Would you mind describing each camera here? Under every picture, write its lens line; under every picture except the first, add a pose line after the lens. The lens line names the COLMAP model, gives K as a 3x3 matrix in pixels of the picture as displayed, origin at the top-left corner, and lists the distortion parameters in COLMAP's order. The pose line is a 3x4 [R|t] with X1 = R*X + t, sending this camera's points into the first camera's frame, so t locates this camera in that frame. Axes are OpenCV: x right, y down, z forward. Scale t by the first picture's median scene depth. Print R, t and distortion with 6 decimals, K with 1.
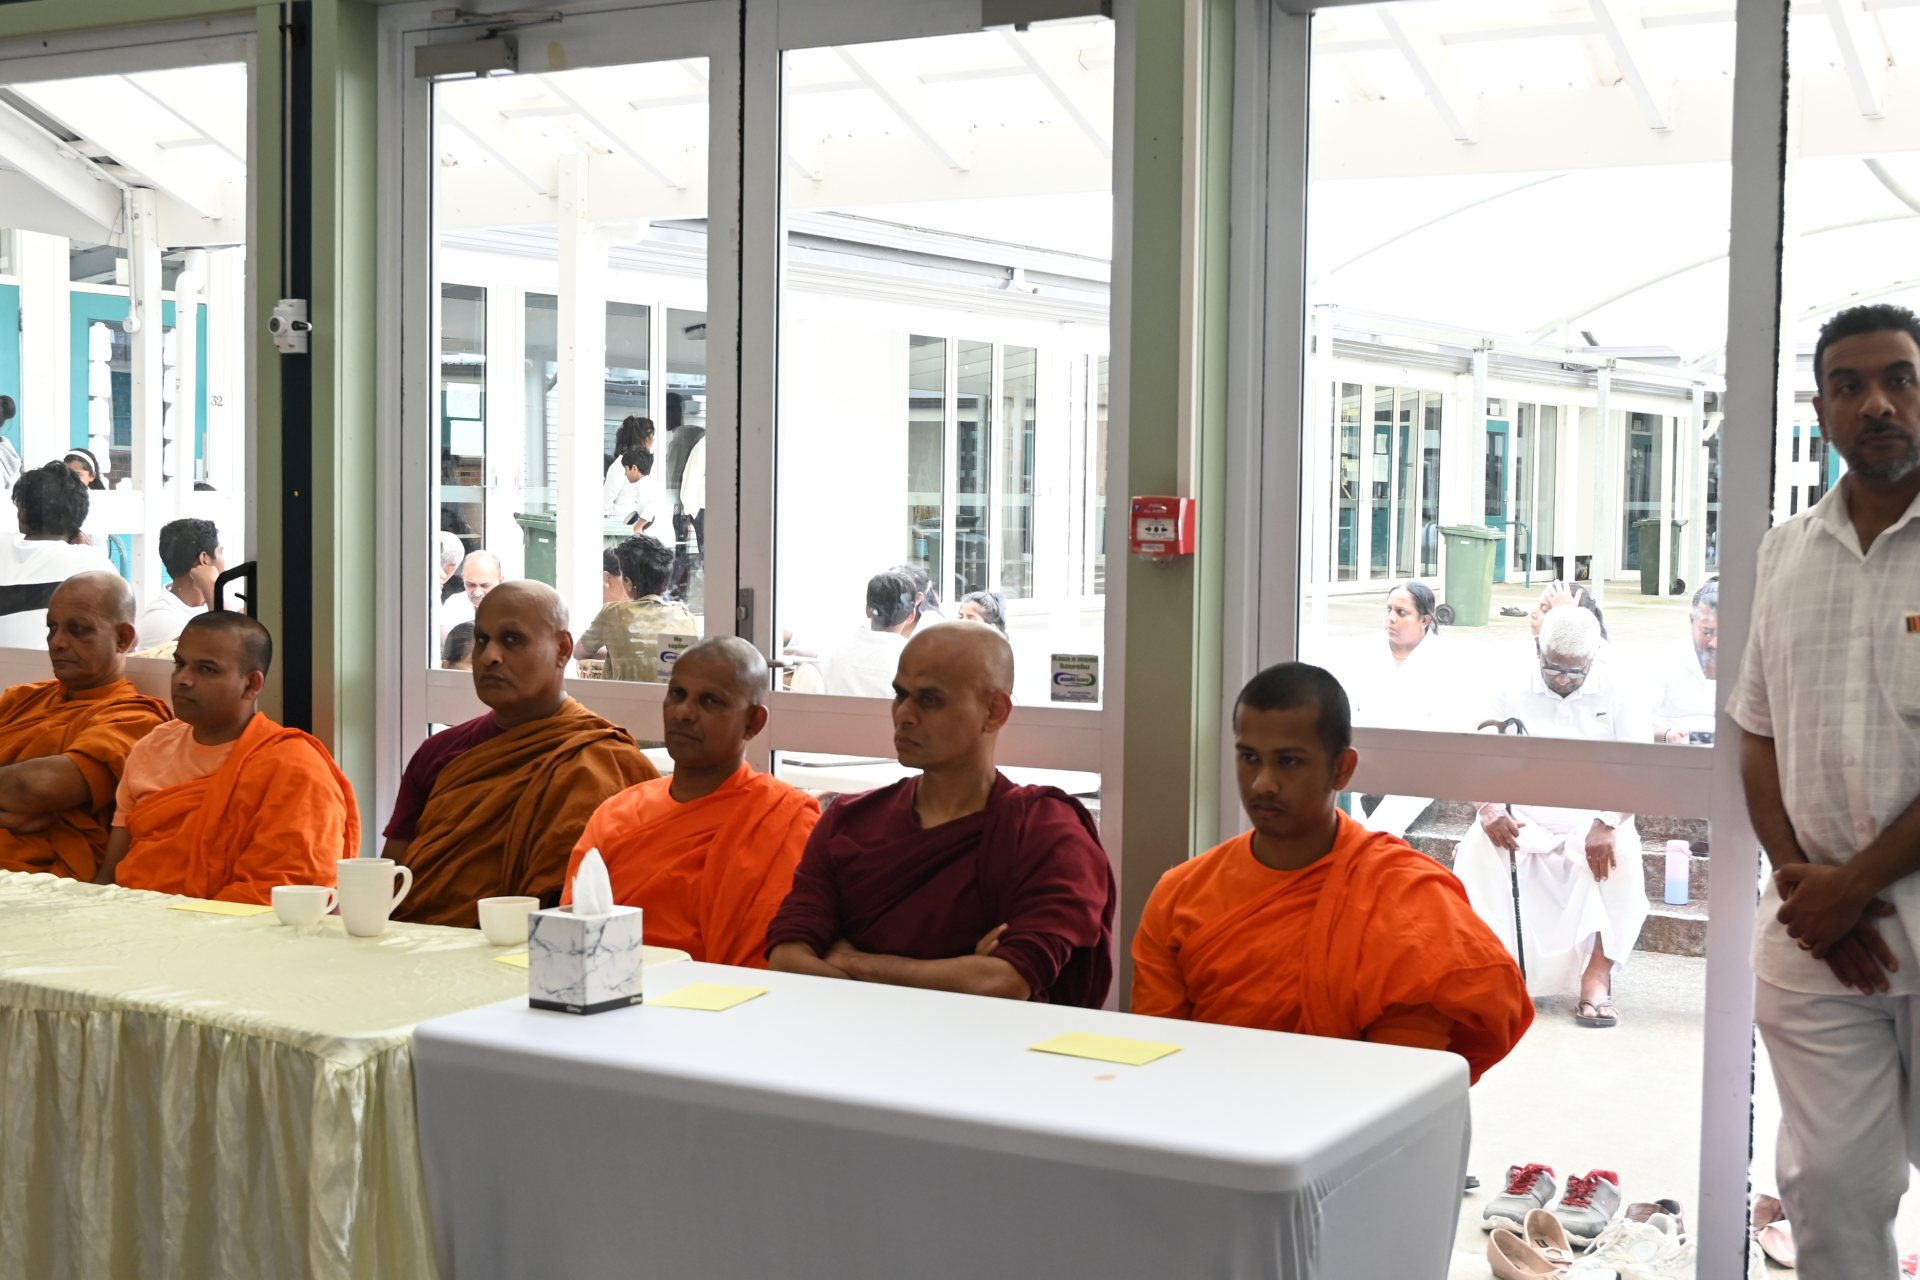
lens RADIAL K [[2794.2, 0, 960.0], [0, 2794.2, 640.0], [0, 0, 1]] dist [0.011339, 0.013952]
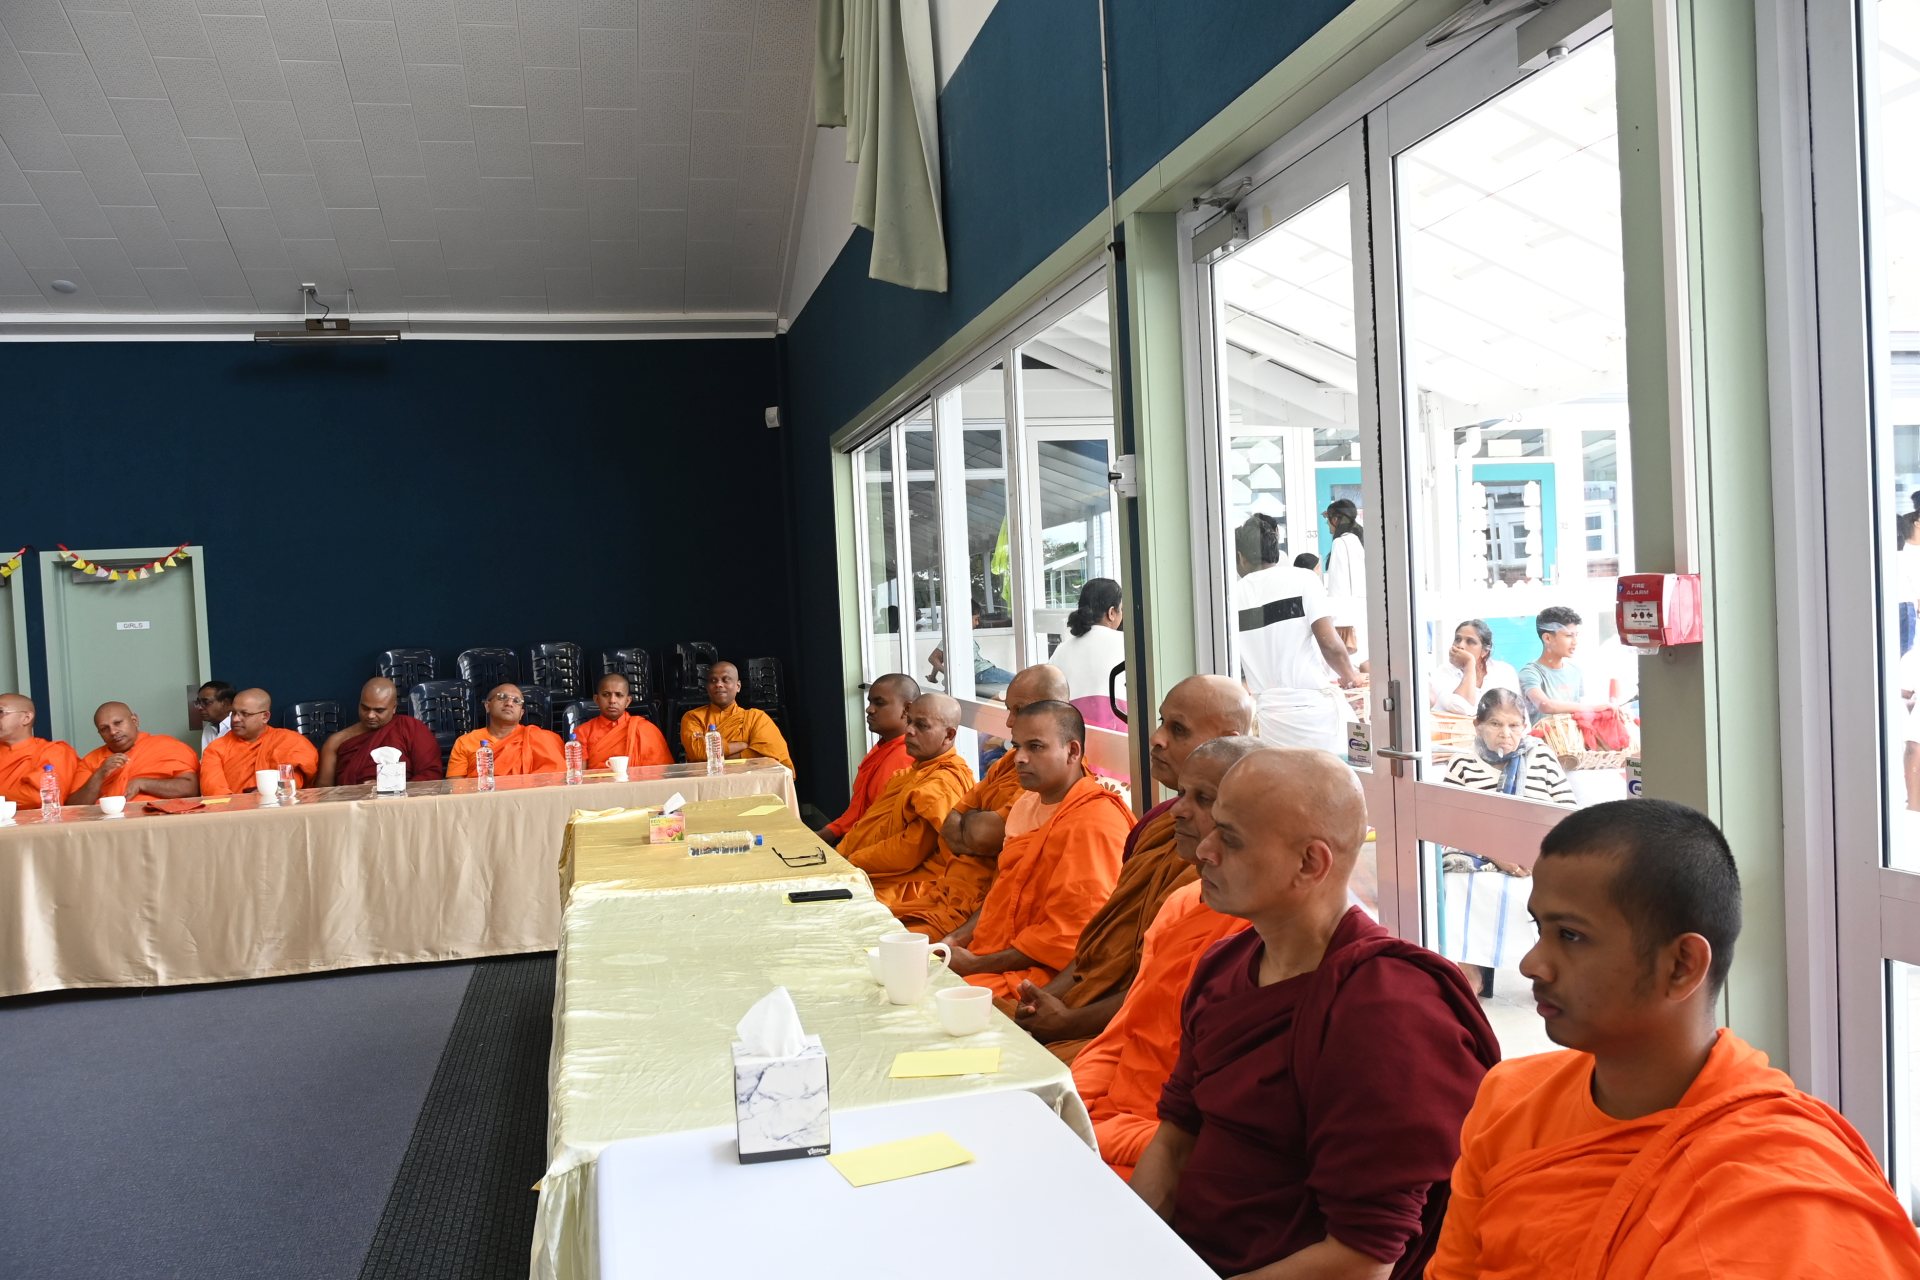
lens RADIAL K [[1494.8, 0, 964.2], [0, 1494.8, 662.6], [0, 0, 1]] dist [-0.003694, -0.003156]
pose [[0.703665, -0.023850, -0.710132, 0.210012], [0.023097, 0.999676, -0.010688, -0.023002], [0.710156, -0.008881, 0.703988, 0.499475]]
